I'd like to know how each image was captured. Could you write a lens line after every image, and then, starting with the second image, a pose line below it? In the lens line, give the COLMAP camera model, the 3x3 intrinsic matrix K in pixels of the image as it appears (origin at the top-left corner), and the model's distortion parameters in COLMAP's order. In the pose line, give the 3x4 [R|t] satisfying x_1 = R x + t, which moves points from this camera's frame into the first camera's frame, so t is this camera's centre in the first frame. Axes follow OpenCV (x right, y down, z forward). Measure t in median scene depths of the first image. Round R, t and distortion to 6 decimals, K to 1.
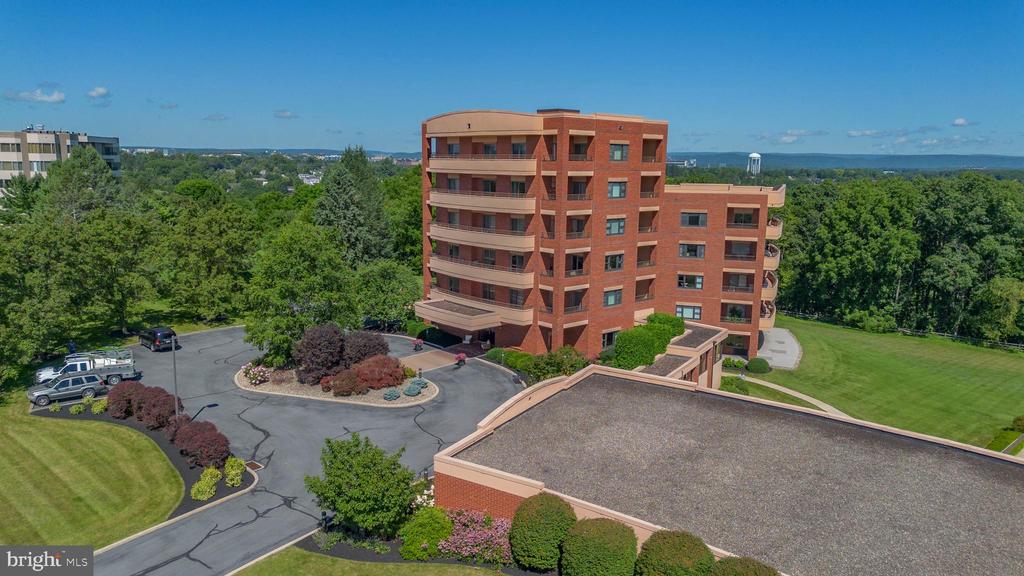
lens RADIAL K [[723.2, 0, 512.0], [0, 723.2, 288.0], [0, 0, 1]] dist [0.082528, -0.087689]
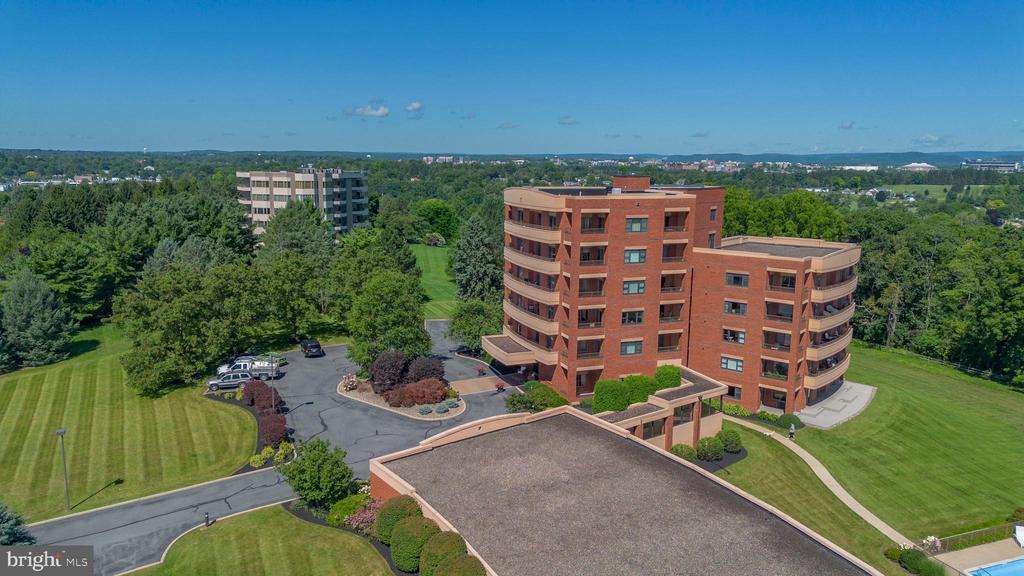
lens RADIAL K [[723.2, 0, 512.0], [0, 723.2, 288.0], [0, 0, 1]] dist [0.082528, -0.087689]
pose [[0.932106, 0.058329, -0.357458, 0.371964], [-0.059538, 0.998197, 0.007631, -0.080163], [0.357259, 0.014169, 0.933898, -0.154315]]
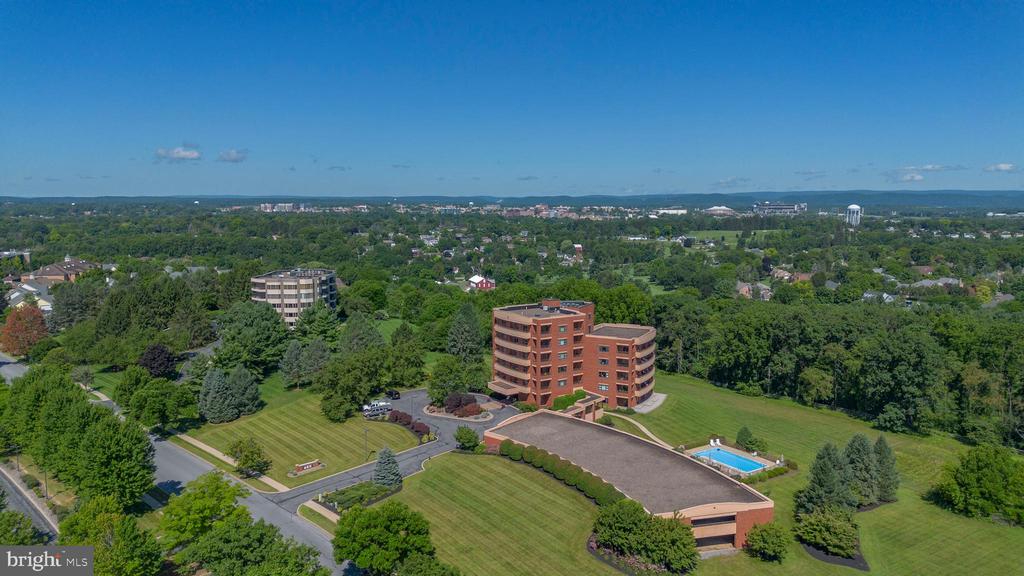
lens RADIAL K [[723.2, 0, 512.0], [0, 723.2, 288.0], [0, 0, 1]] dist [0.082528, -0.087689]
pose [[0.988668, 0.001796, -0.150108, 0.351054], [-0.010271, 0.998395, -0.055700, -0.181072], [0.149767, 0.056611, 0.987099, -1.613938]]
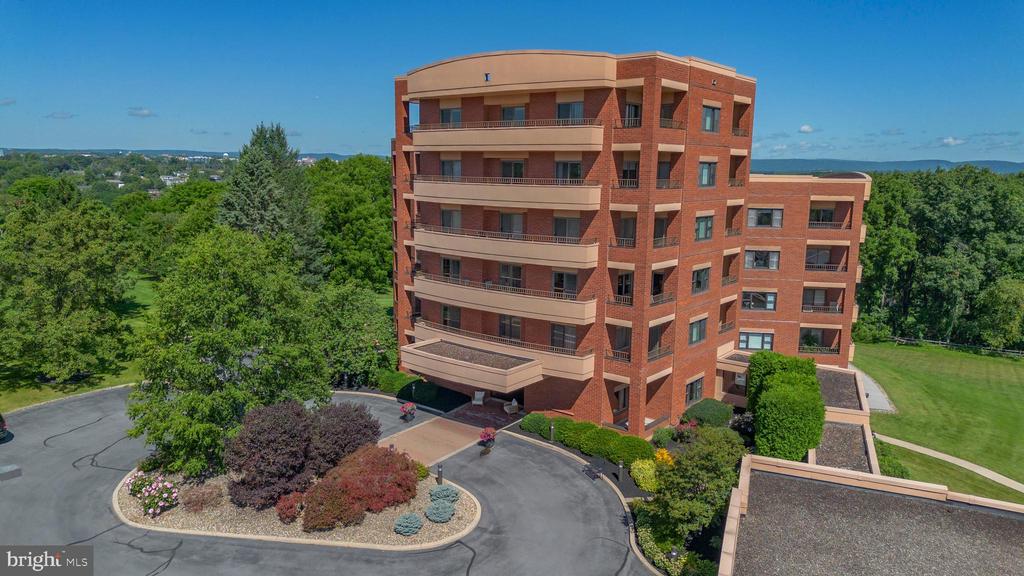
lens RADIAL K [[727.3, 0, 512.0], [0, 727.3, 288.0], [0, 0, 1]] dist [0.037407, -0.005044]
pose [[0.986646, -0.026314, 0.160737, -0.145778], [0.026948, 0.999635, -0.001763, -0.031445], [-0.160632, 0.006071, 0.986996, 0.346545]]
